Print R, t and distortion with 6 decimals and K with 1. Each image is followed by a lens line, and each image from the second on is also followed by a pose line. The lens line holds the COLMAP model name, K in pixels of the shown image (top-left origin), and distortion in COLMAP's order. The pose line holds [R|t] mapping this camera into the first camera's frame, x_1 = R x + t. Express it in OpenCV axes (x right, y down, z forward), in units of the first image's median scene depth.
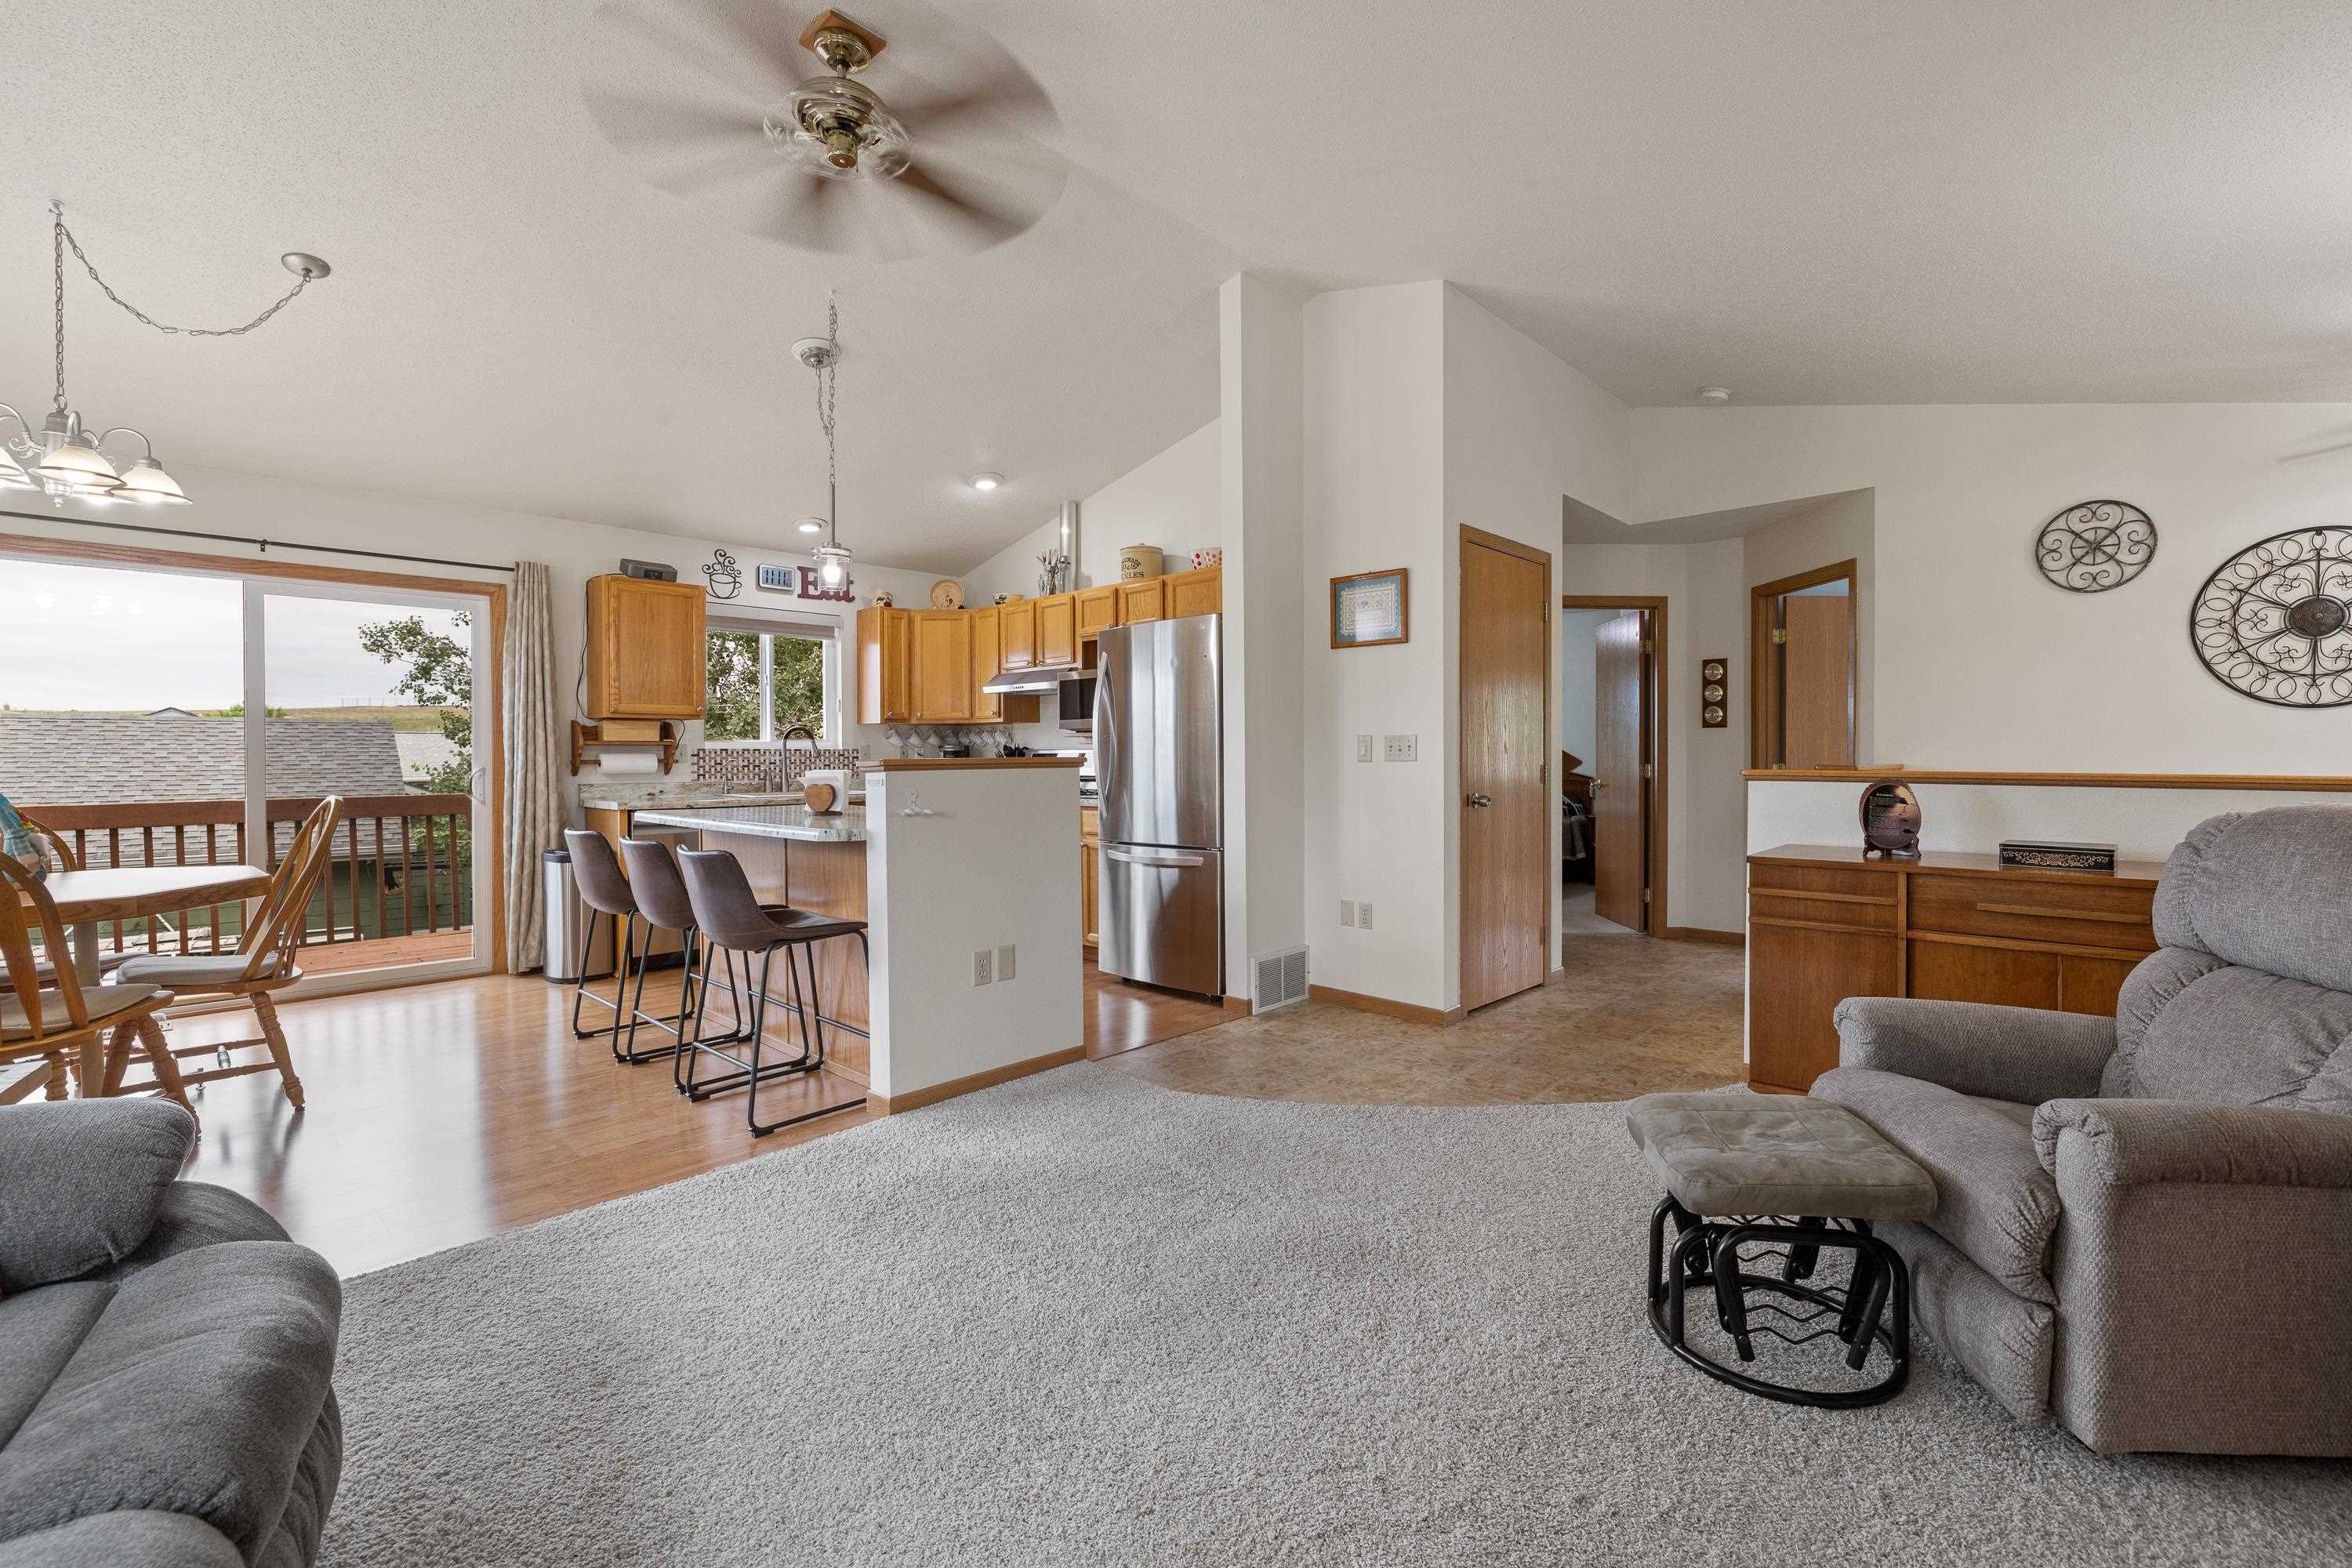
lens RADIAL K [[1010.8, 0, 1190.1], [0, 1010.8, 763.5], [0, 0, 1]] dist [-0.008187, 0.001254]
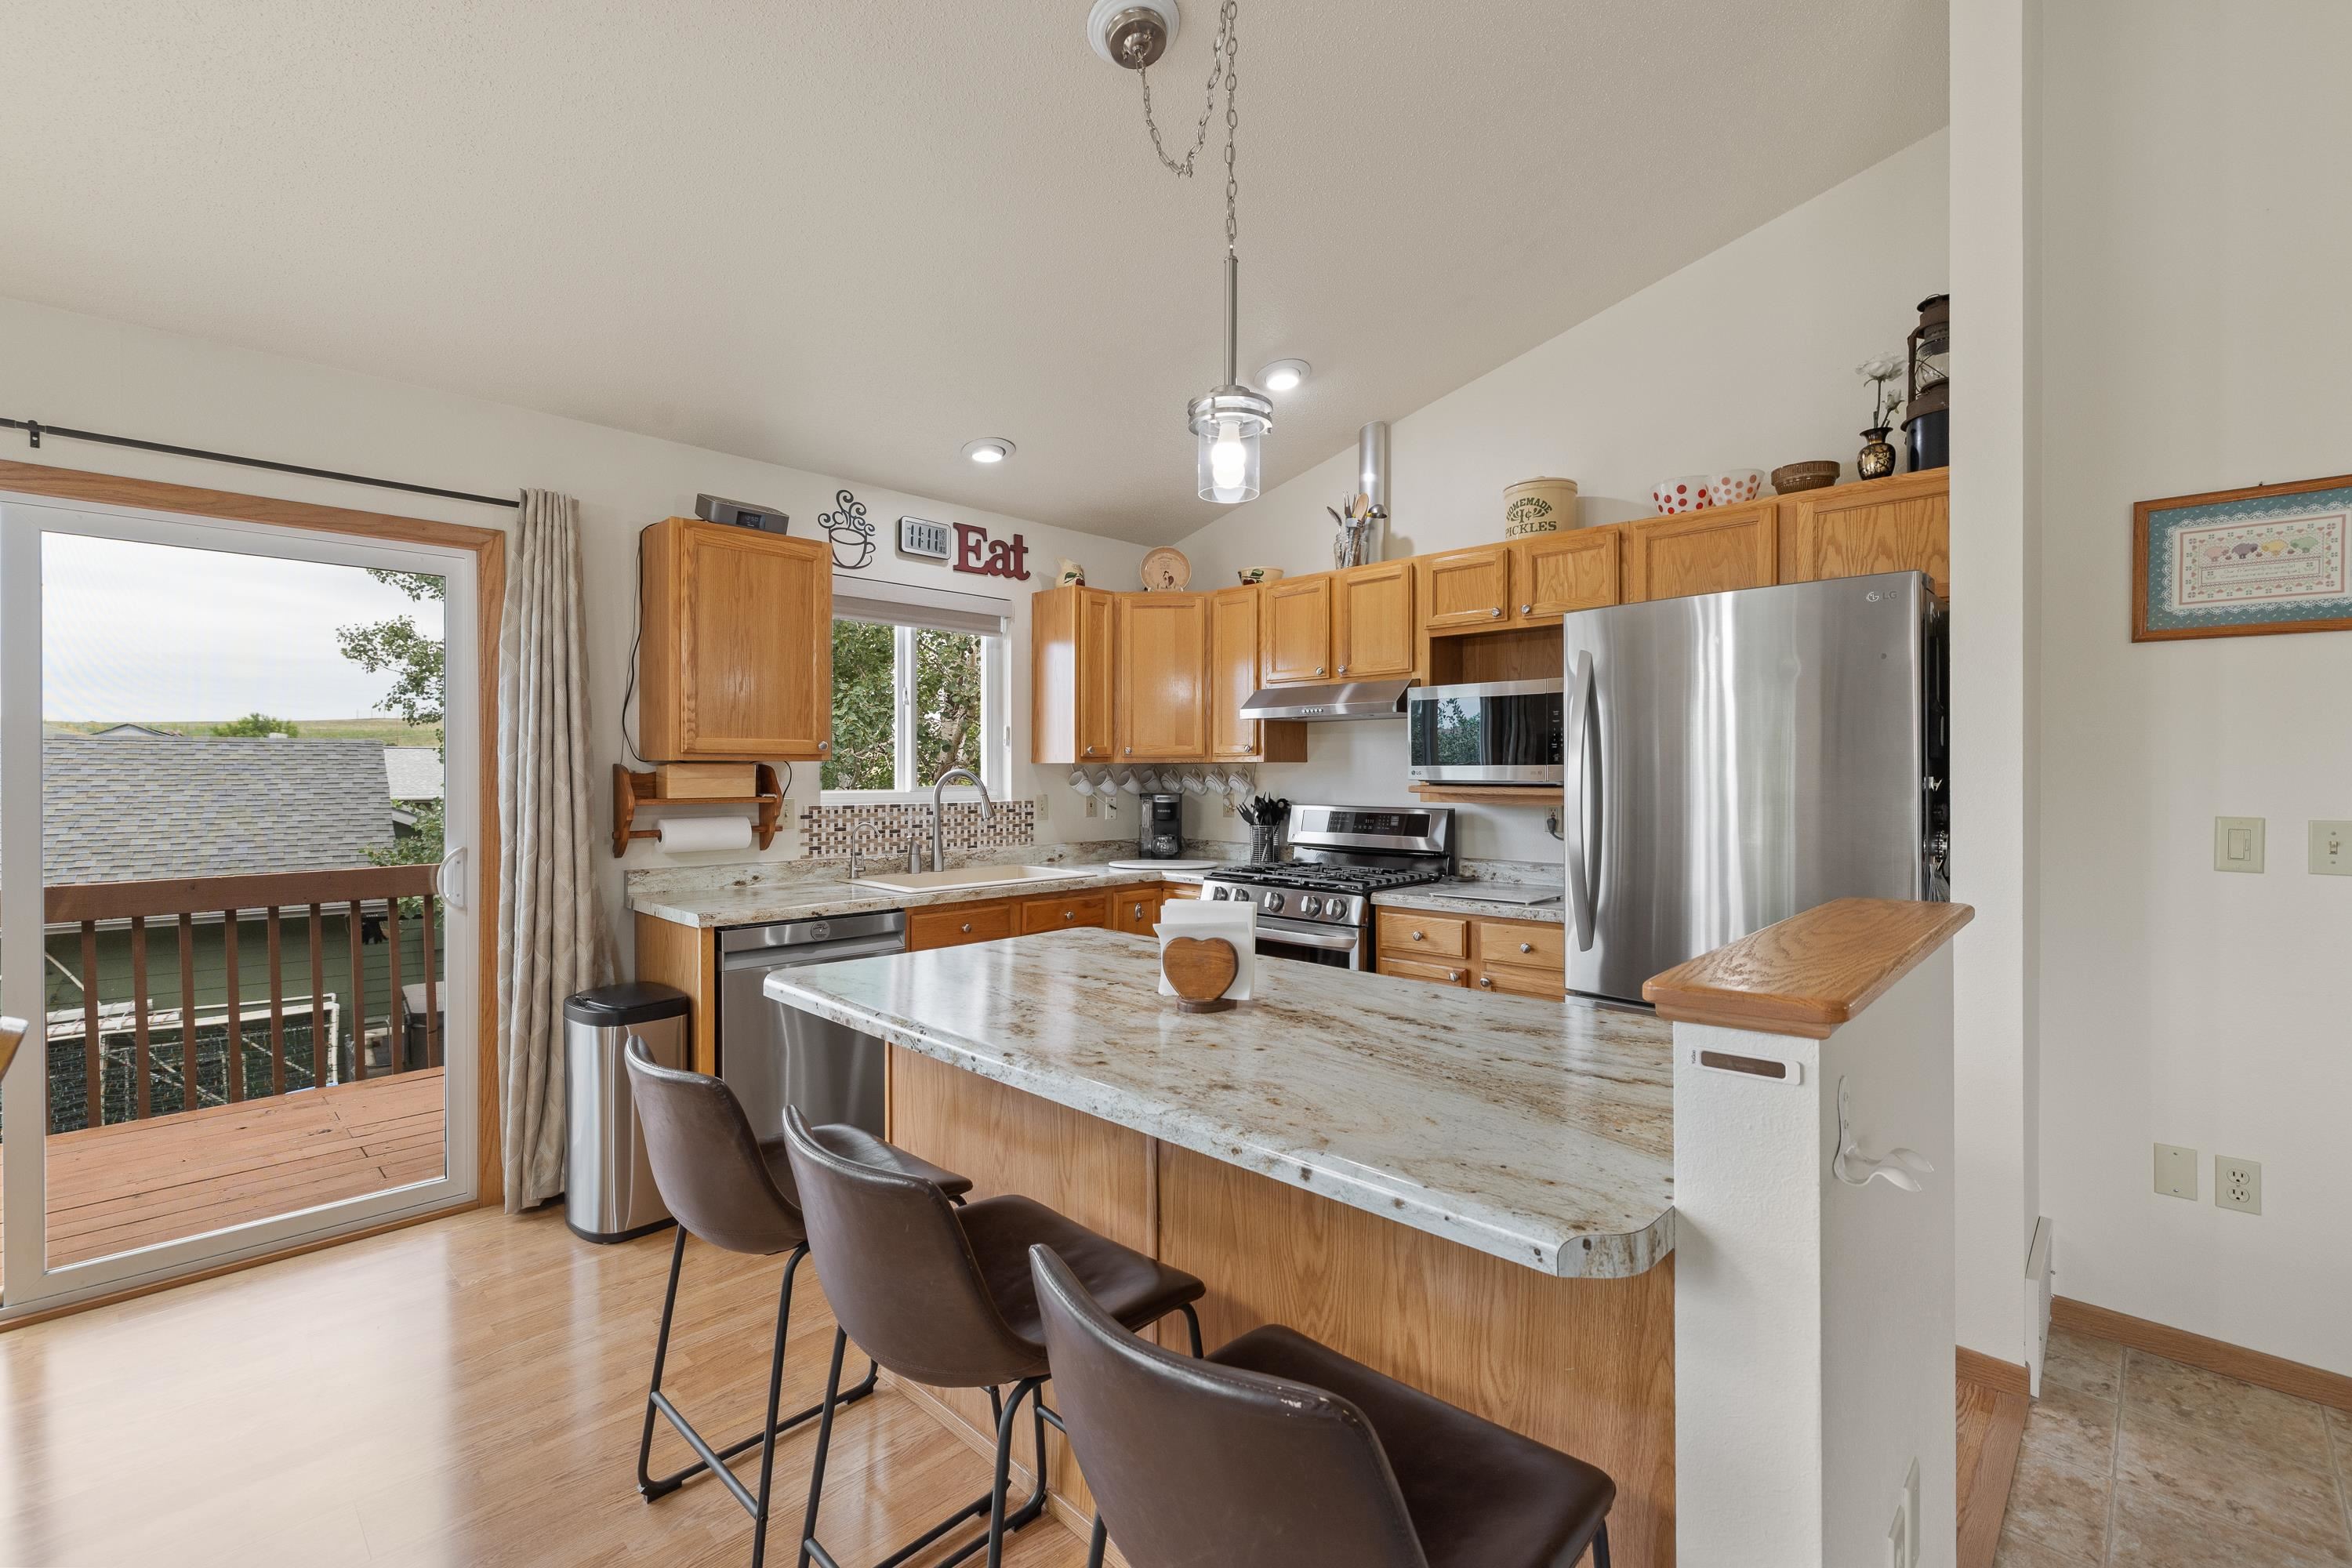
lens RADIAL K [[1010.8, 0, 1187.1], [0, 1010.8, 776.2], [0, 0, 1]] dist [-0.008187, 0.001254]
pose [[0.999930, 0.005072, -0.010668, -0.279788], [-0.005102, 0.999983, -0.002816, -0.037061], [0.010653, 0.002871, 0.999939, 0.425078]]
